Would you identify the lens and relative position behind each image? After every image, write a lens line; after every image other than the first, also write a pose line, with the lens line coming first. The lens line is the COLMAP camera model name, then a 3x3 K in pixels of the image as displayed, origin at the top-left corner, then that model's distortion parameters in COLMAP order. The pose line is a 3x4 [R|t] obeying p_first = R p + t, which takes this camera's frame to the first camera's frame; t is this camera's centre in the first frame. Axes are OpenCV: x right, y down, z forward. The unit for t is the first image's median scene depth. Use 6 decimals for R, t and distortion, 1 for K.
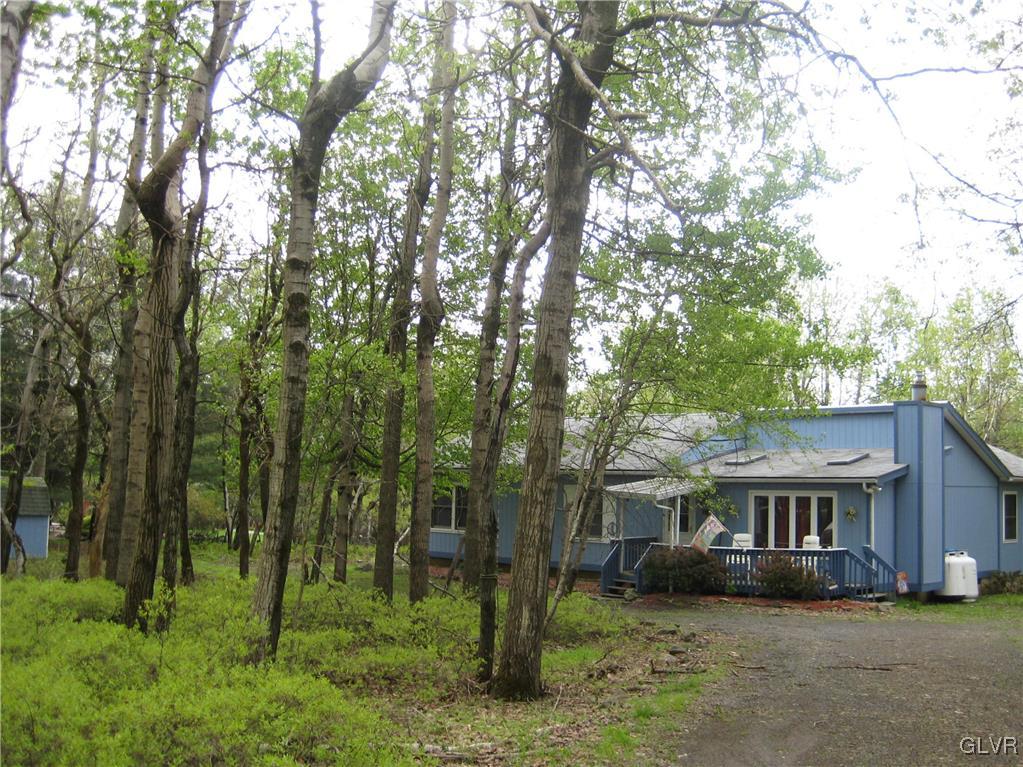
lens RADIAL K [[1071.9, 0, 511.5], [0, 1071.9, 383.5], [0, 0, 1]] dist [-0.092174, 0.012432]
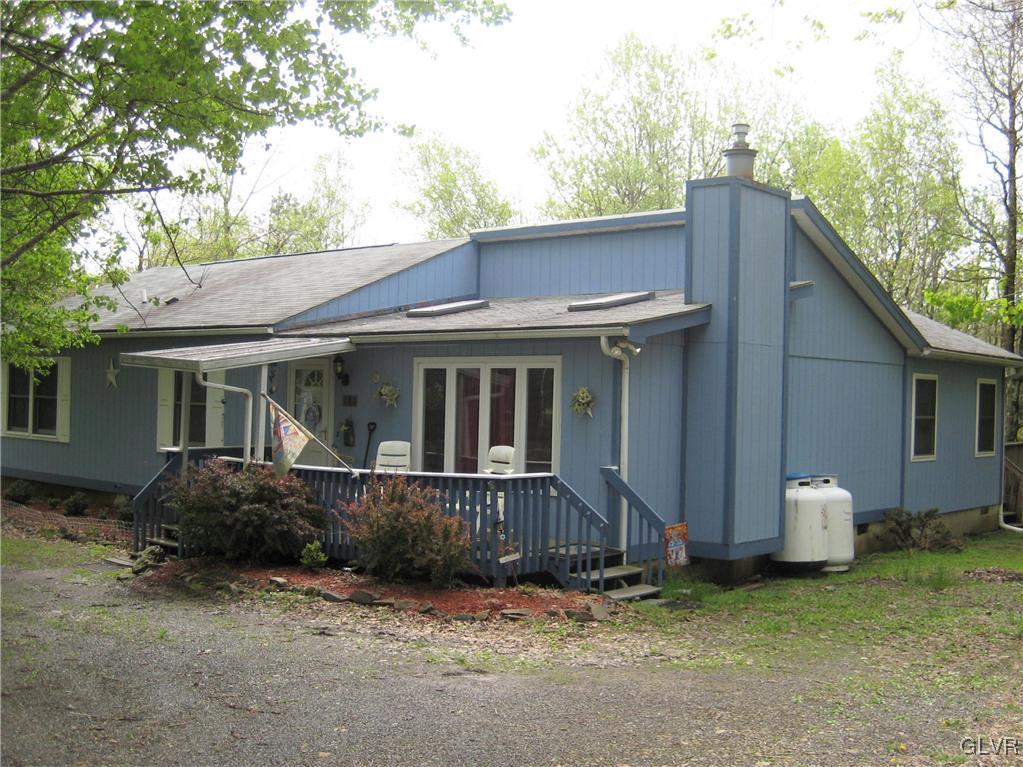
lens RADIAL K [[1079.4, 0, 504.1], [0, 1079.4, 383.8], [0, 0, 1]] dist [-0.133915, 0.167690]
pose [[0.999236, 0.003678, 0.038900, 0.249101], [-0.006890, 0.996546, 0.082753, 0.069699], [-0.038461, -0.082958, 0.995811, 0.479824]]
